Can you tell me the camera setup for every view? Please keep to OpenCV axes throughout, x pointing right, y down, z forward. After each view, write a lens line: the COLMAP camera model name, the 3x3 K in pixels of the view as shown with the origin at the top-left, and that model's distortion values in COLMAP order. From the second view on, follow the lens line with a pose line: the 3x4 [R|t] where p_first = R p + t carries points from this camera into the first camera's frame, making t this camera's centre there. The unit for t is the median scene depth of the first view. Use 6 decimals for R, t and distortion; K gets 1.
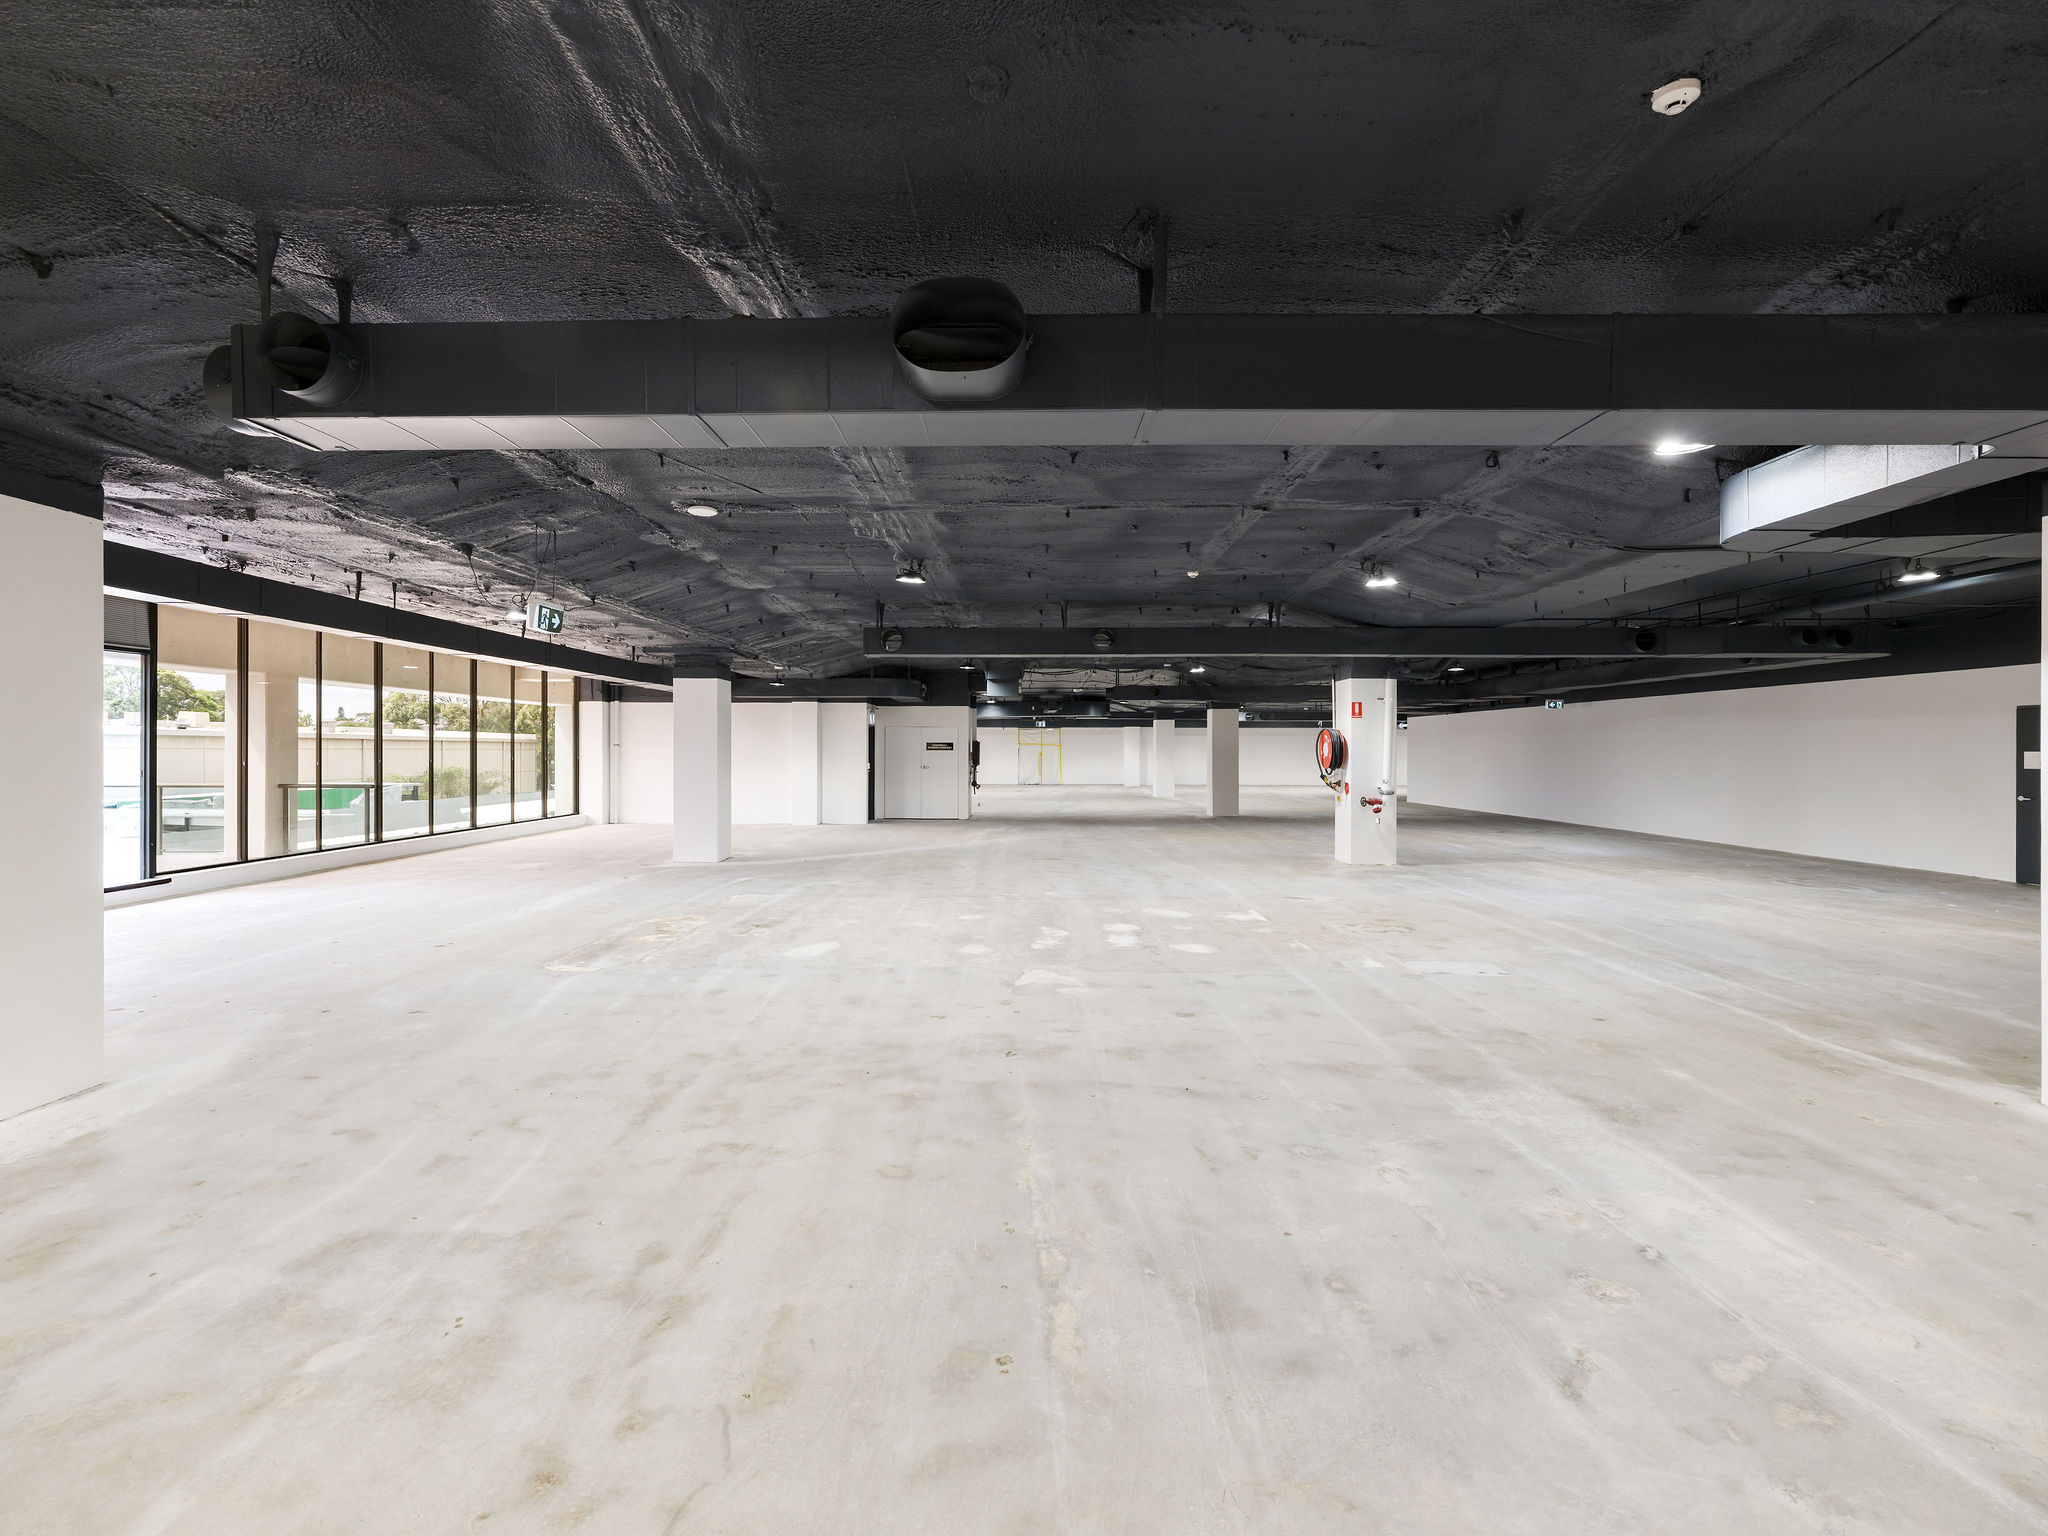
lens RADIAL K [[930.9, 0, 1023.0], [0, 930.9, 760.0], [0, 0, 1]] dist [-0.000406, 0.000337]
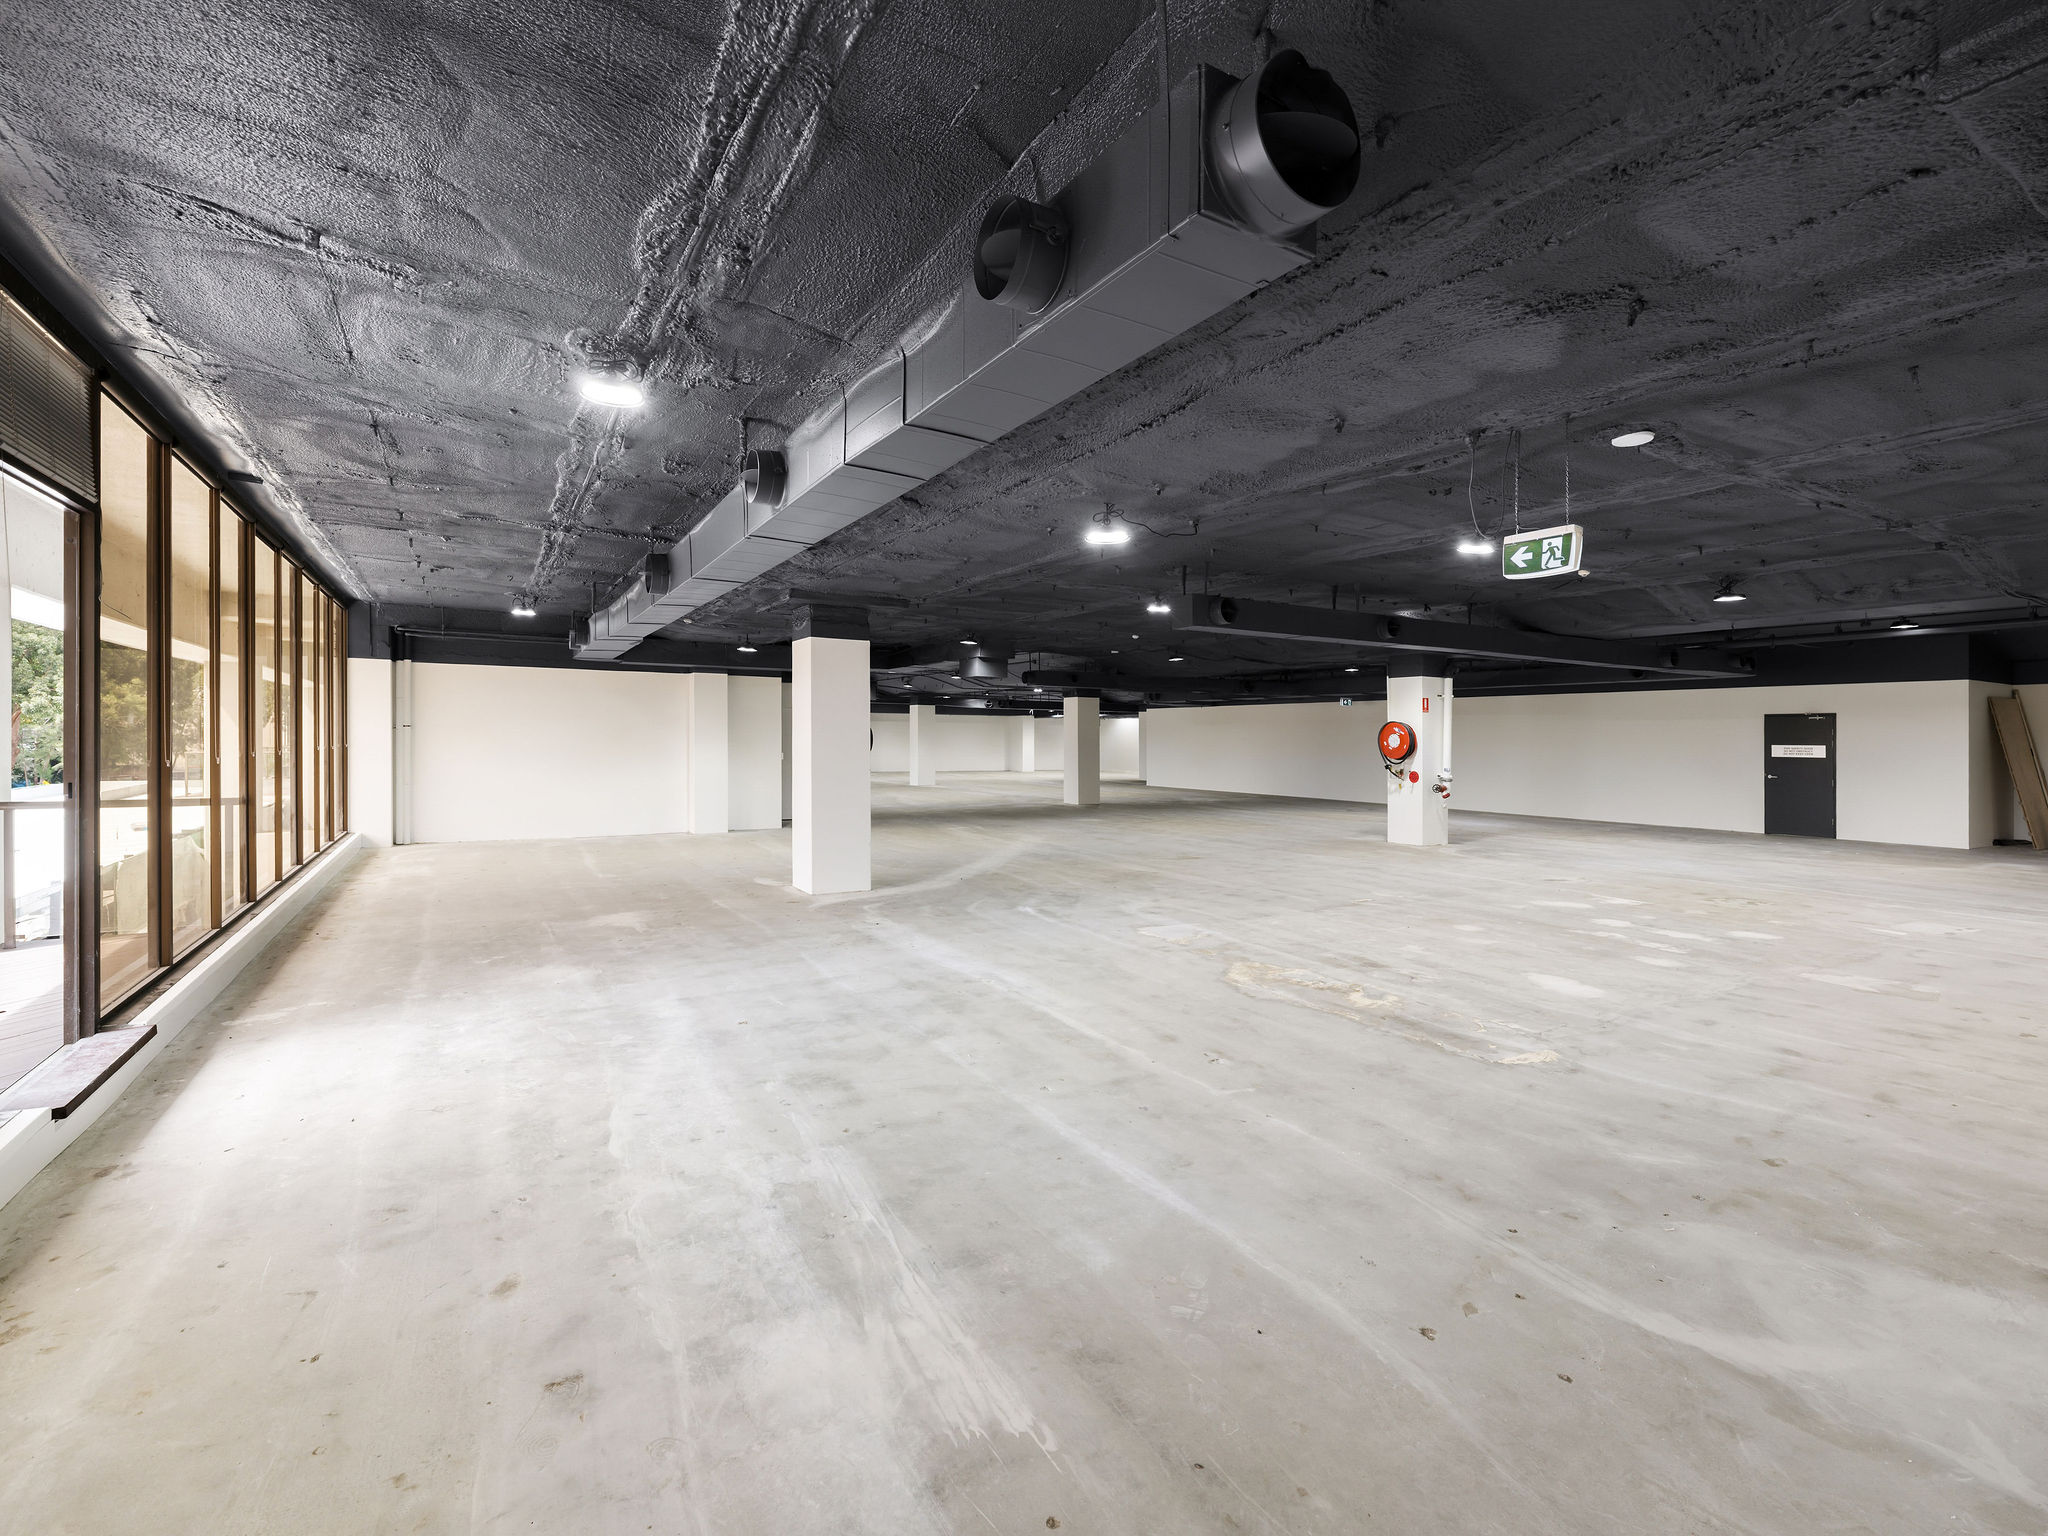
lens RADIAL K [[930.9, 0, 1023.0], [0, 930.9, 760.0], [0, 0, 1]] dist [-0.000406, 0.000337]
pose [[0.867181, -0.004109, 0.497977, -0.374402], [-0.003826, 0.999881, 0.014913, -0.001823], [-0.497979, -0.014838, 0.867062, 0.174626]]
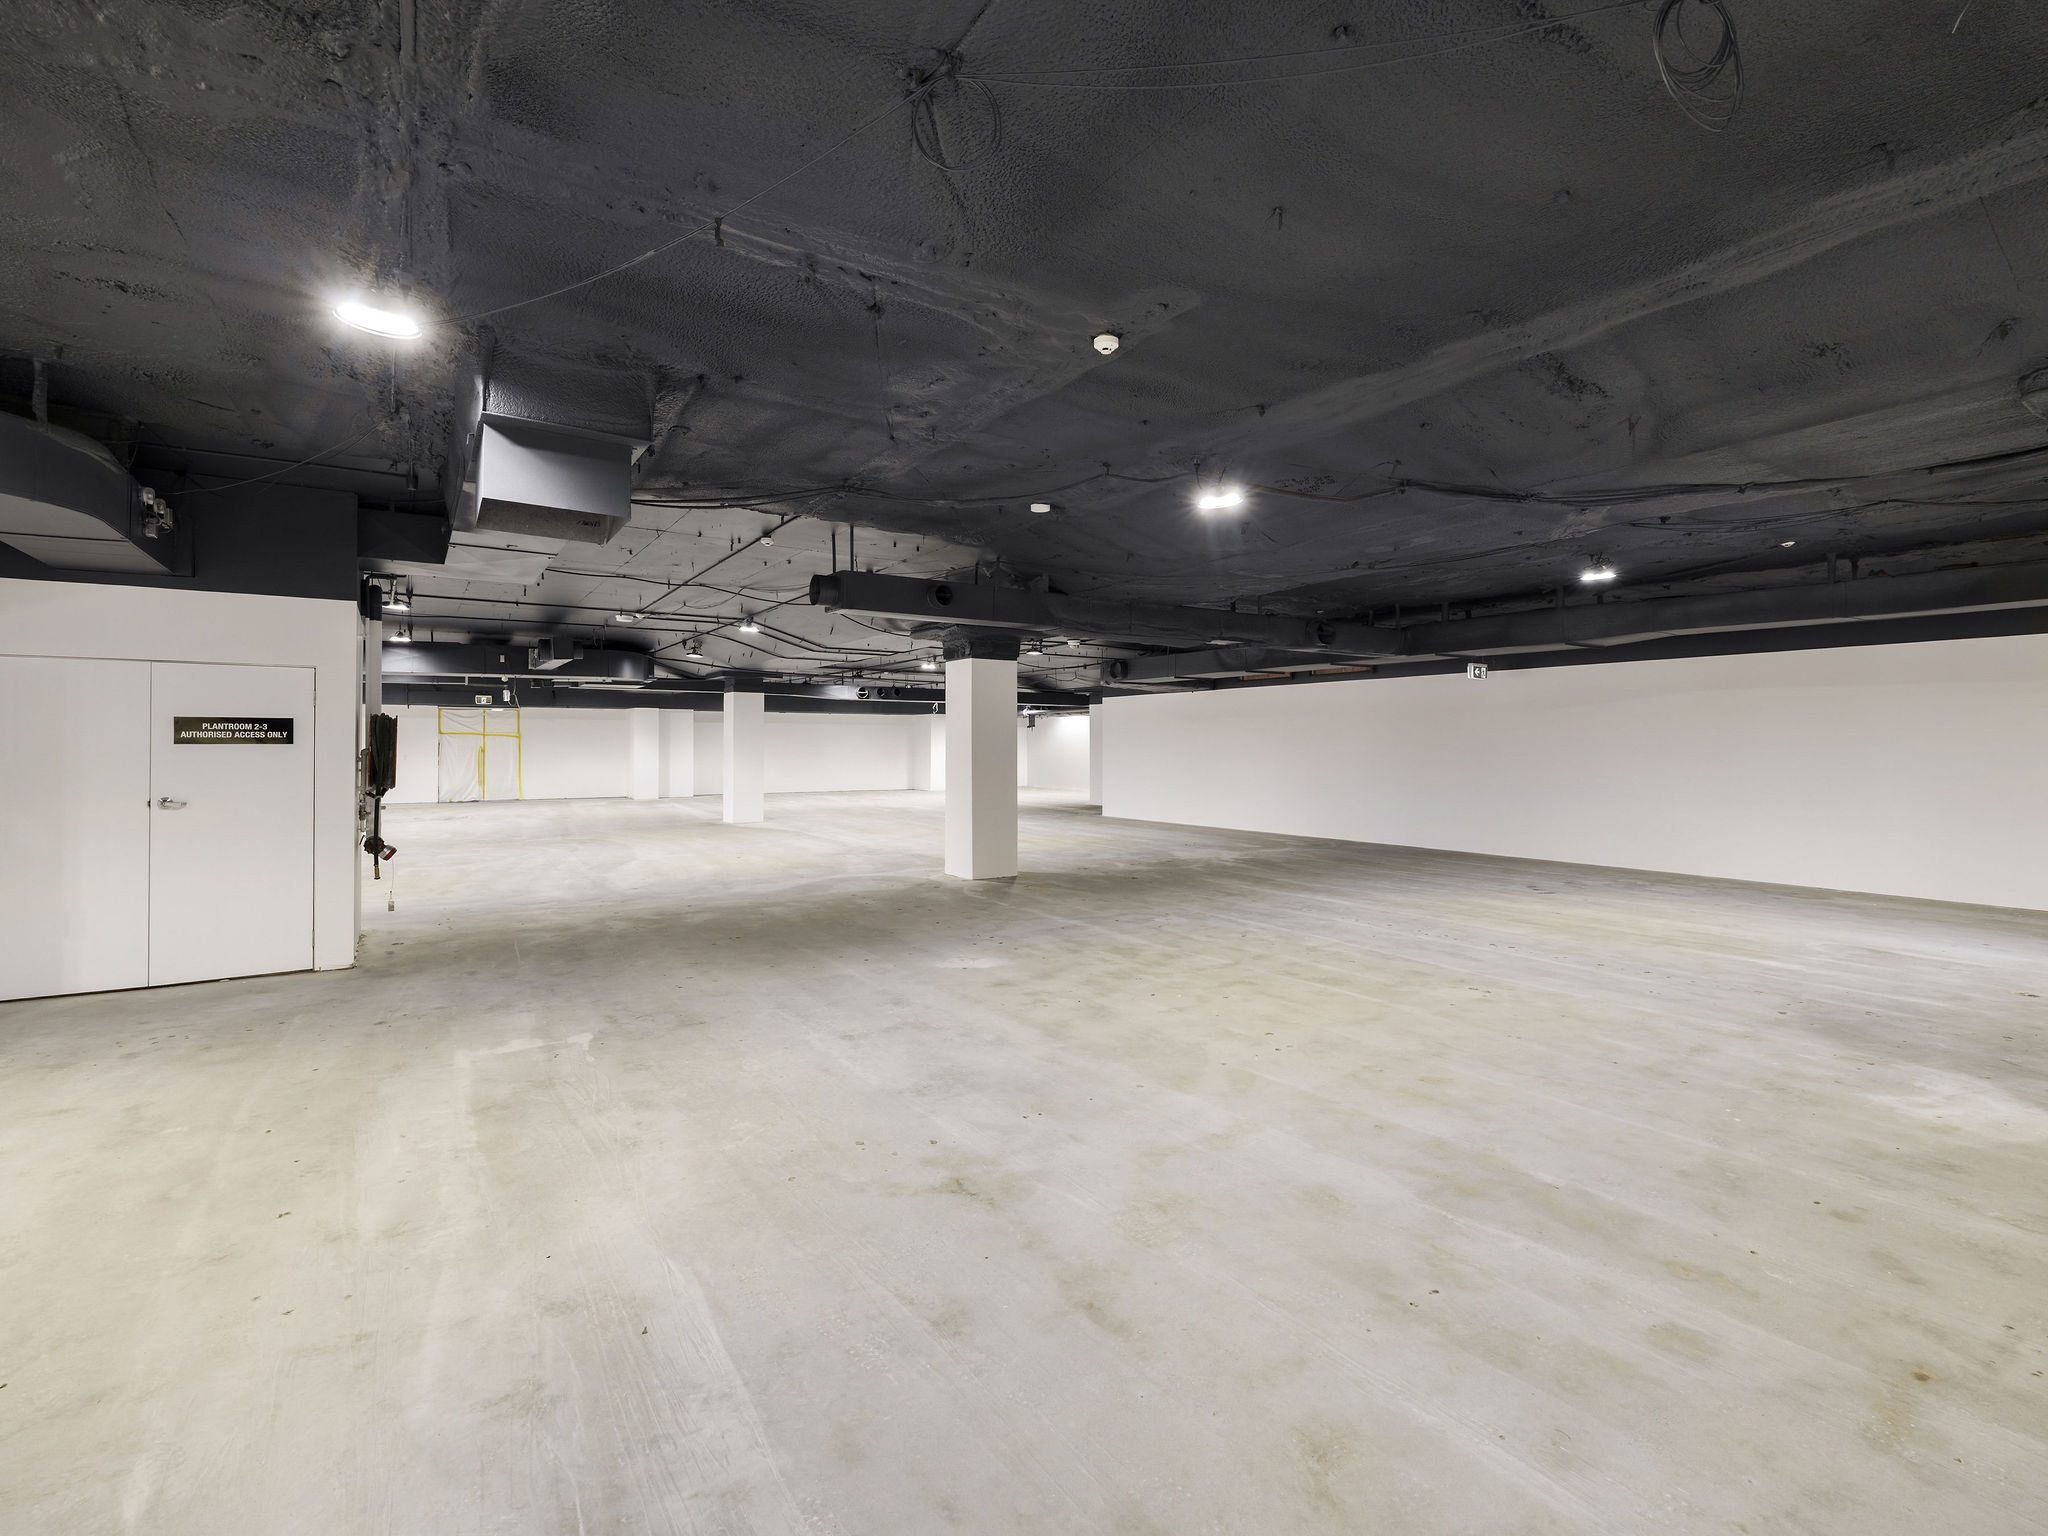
lens RADIAL K [[930.9, 0, 1023.0], [0, 930.9, 760.0], [0, 0, 1]] dist [-0.000406, 0.000337]
pose [[0.834784, -0.009897, 0.550488, -0.044023], [0.006988, 0.999948, 0.007380, -0.005692], [-0.550532, -0.002314, 0.834811, 0.629612]]
